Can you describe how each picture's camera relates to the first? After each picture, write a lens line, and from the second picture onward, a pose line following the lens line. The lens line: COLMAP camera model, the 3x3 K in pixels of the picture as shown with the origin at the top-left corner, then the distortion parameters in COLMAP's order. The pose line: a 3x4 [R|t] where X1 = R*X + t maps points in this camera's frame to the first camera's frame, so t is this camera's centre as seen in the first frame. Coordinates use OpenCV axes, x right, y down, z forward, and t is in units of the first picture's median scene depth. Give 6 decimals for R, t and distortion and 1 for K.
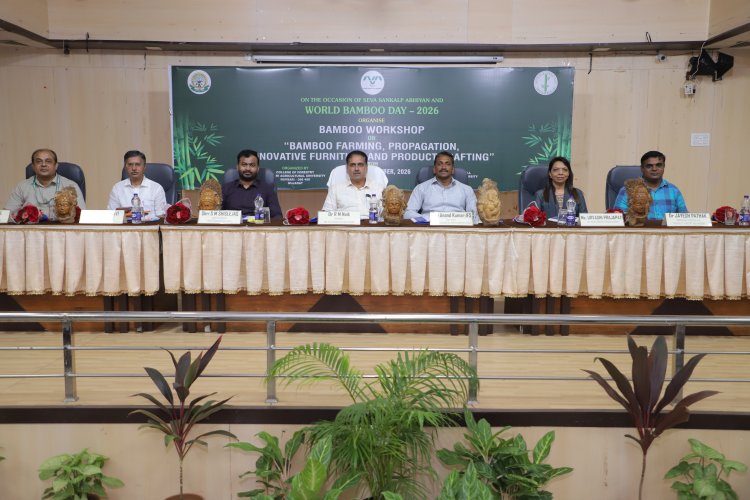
lens RADIAL K [[669.6, 0, 370.2], [0, 669.6, 249.0], [0, 0, 1]] dist [0.031765, 0.026050]
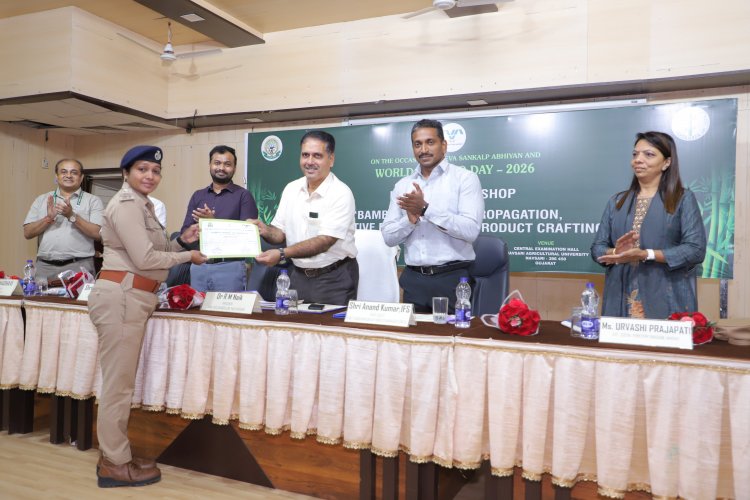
lens RADIAL K [[606.2, 0, 373.1], [0, 606.2, 249.5], [0, 0, 1]] dist [-0.006334, 0.006708]
pose [[0.915674, 0.015557, -0.401620, 0.212188], [-0.065187, 0.991769, -0.110207, -0.026100], [0.396600, 0.127094, 0.909151, 0.310863]]
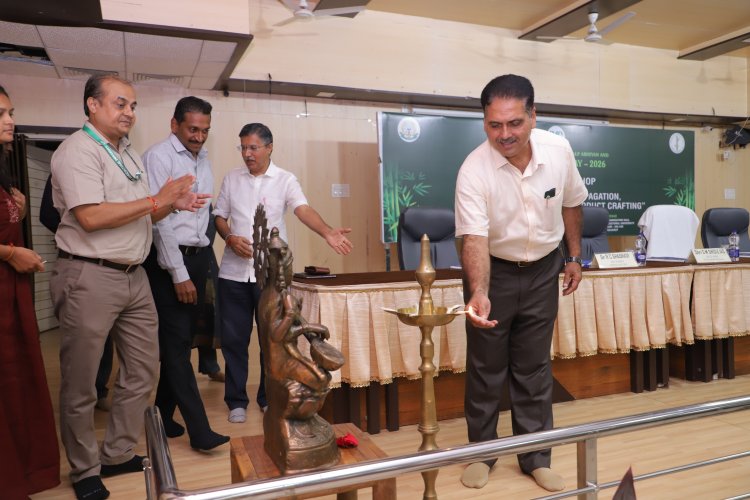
lens RADIAL K [[606.2, 0, 375.7], [0, 606.2, 251.3], [0, 0, 1]] dist [-0.006334, 0.006708]
pose [[0.924535, -0.032945, 0.379669, -0.630784], [0.067697, 0.994610, -0.078543, -0.011038], [-0.375035, 0.098319, 0.921782, 0.236777]]
